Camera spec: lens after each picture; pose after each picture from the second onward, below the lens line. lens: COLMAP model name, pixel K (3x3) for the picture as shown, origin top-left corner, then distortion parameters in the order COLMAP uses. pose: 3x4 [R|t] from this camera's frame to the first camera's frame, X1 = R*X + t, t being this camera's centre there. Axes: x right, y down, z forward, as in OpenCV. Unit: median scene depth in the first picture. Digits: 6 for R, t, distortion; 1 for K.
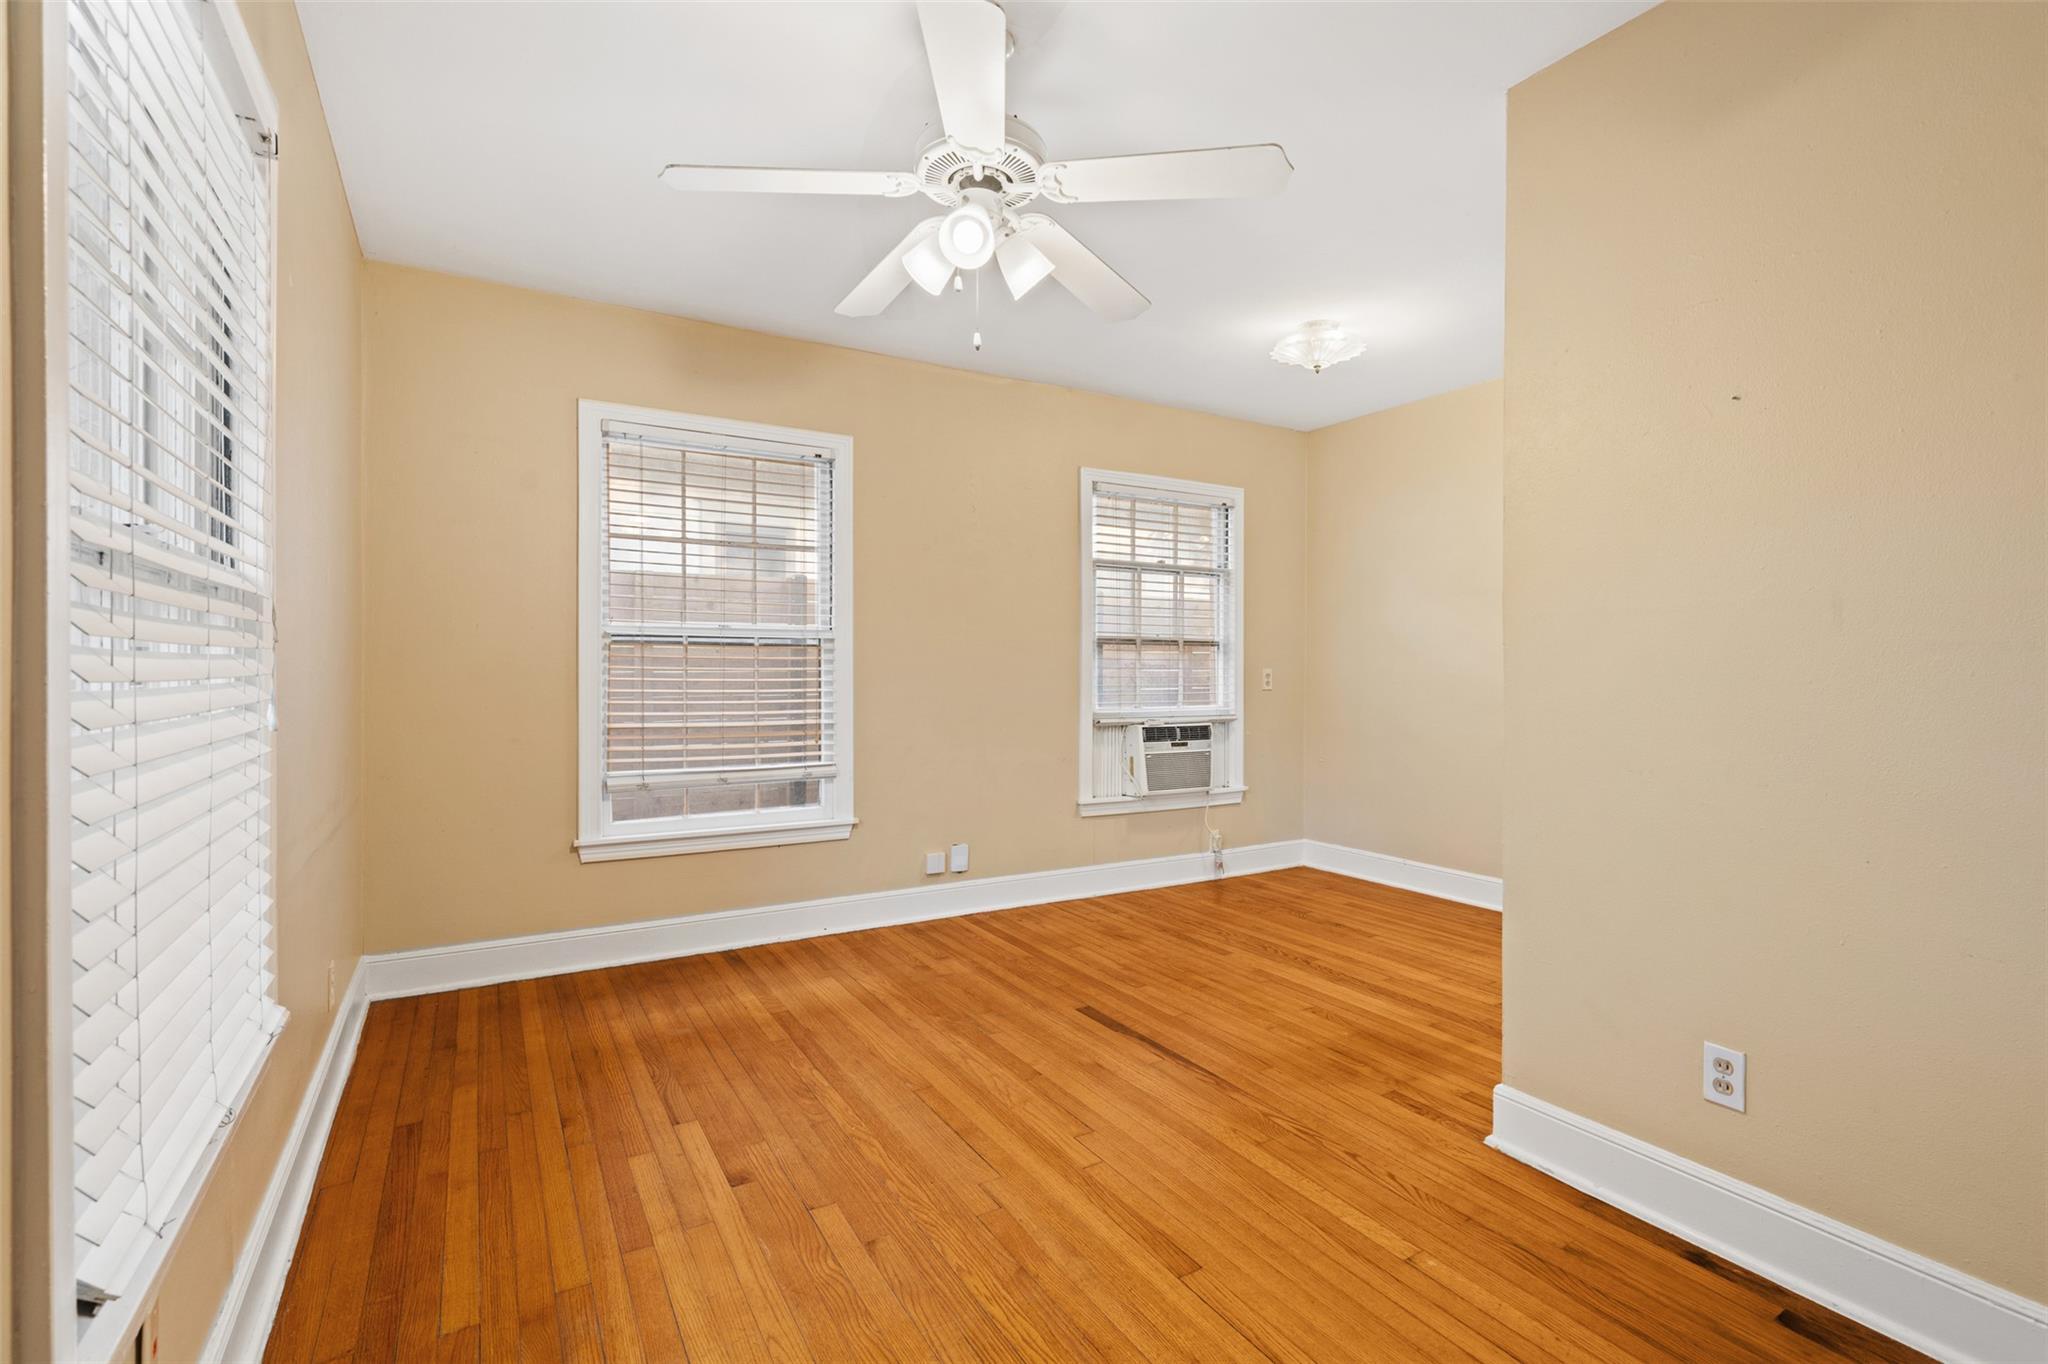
lens RADIAL K [[923.5, 0, 1035.5], [0, 923.5, 682.7], [0, 0, 1]] dist [-0.001803, 0.001437]
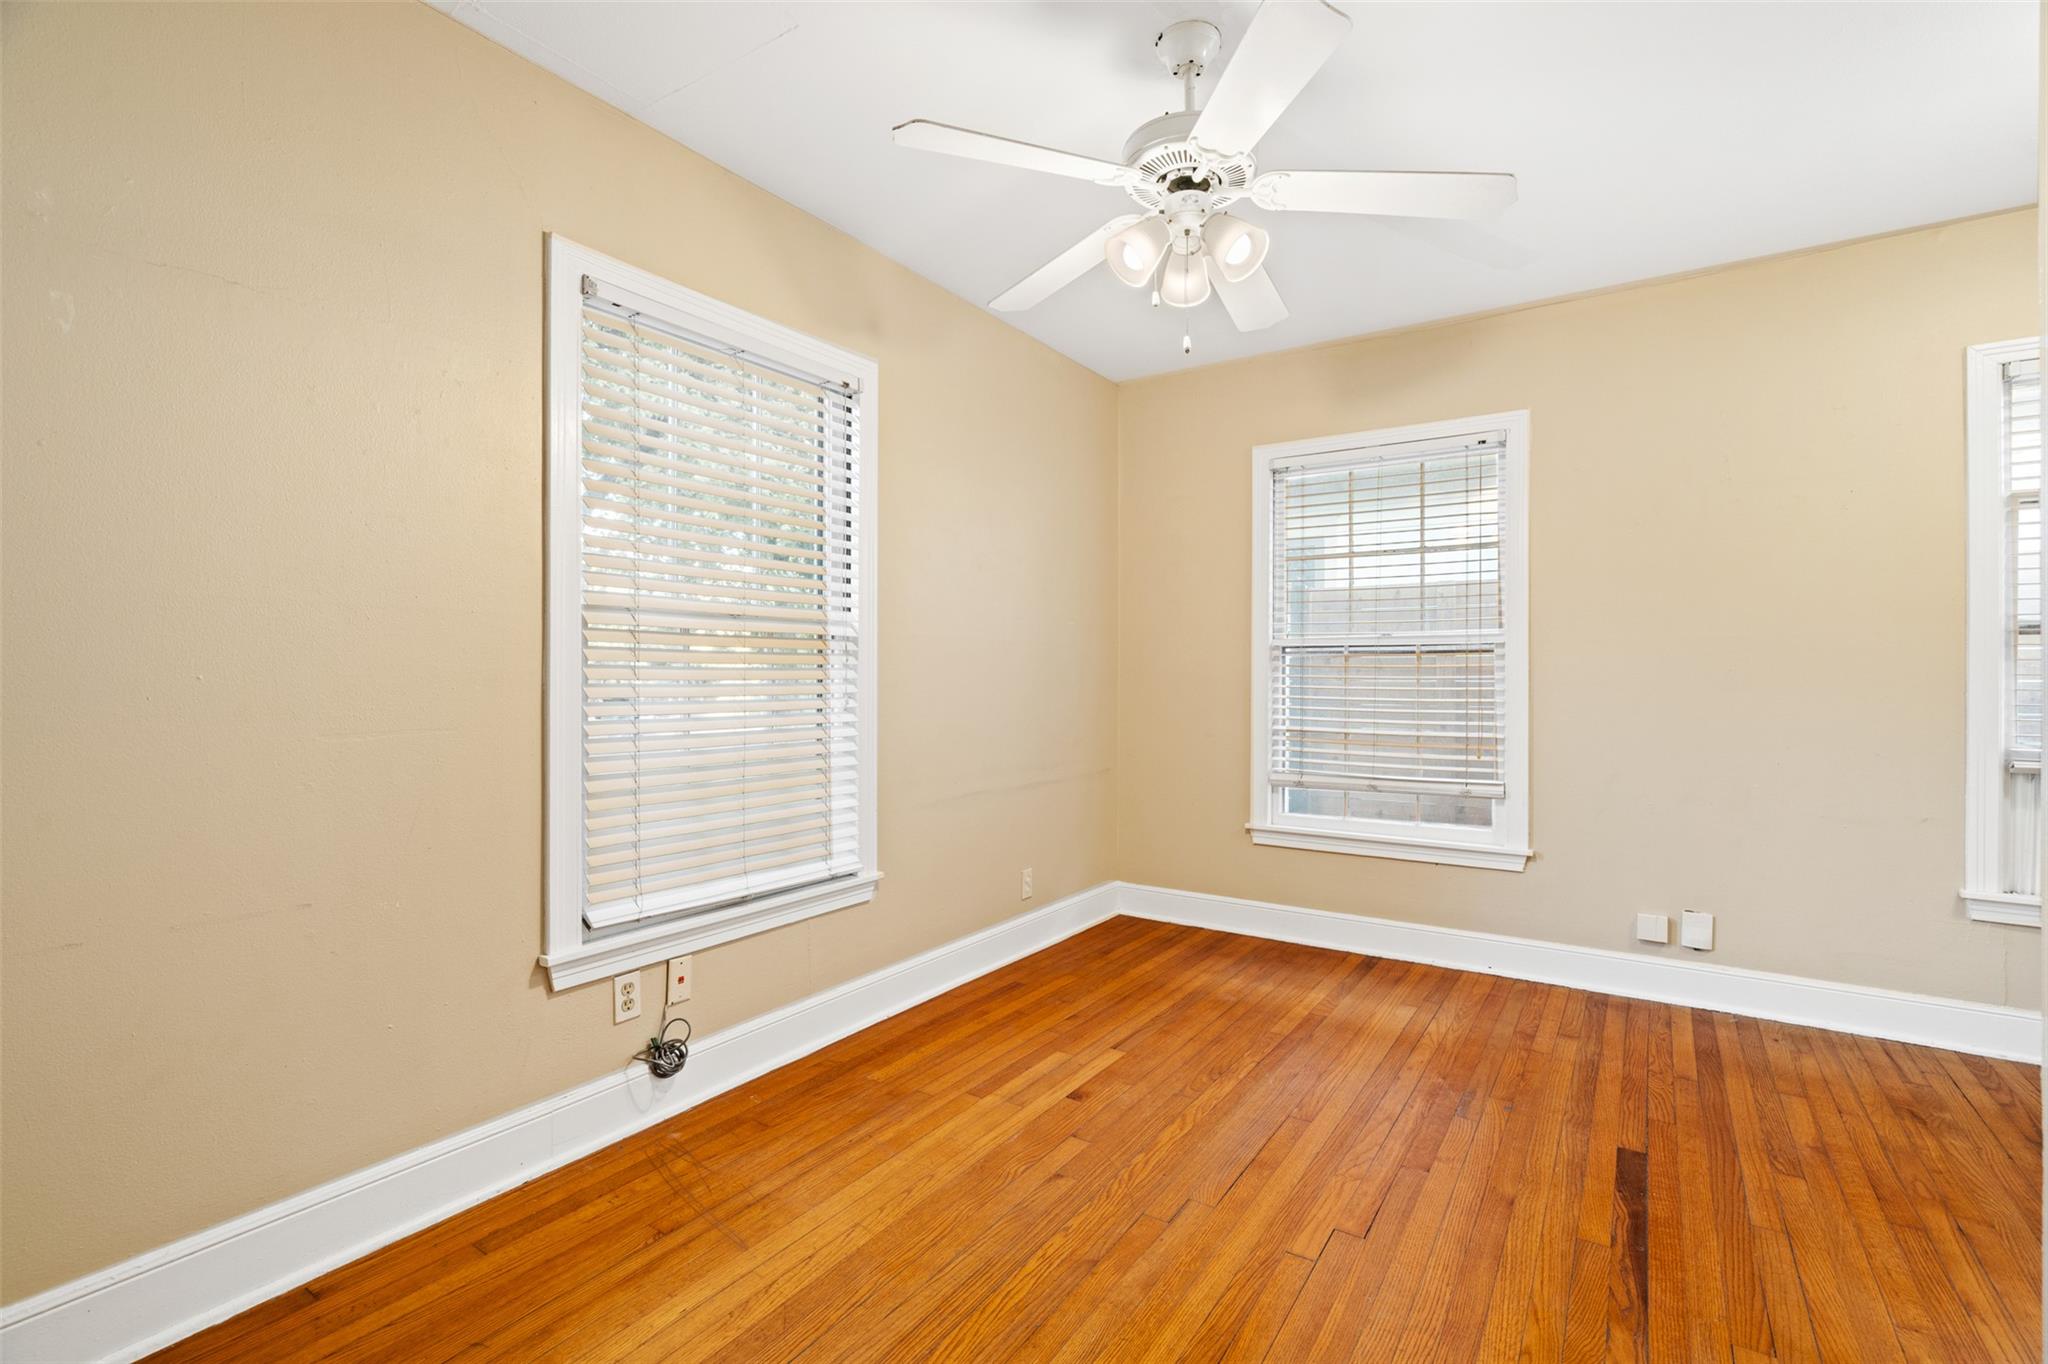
lens RADIAL K [[923.5, 0, 1042.6], [0, 923.5, 675.1], [0, 0, 1]] dist [-0.001803, 0.001437]
pose [[0.434736, -0.006413, -0.900535, 0.428935], [-0.012778, 0.999830, -0.013288, 0.001561], [0.900467, 0.017284, 0.434580, 0.241028]]
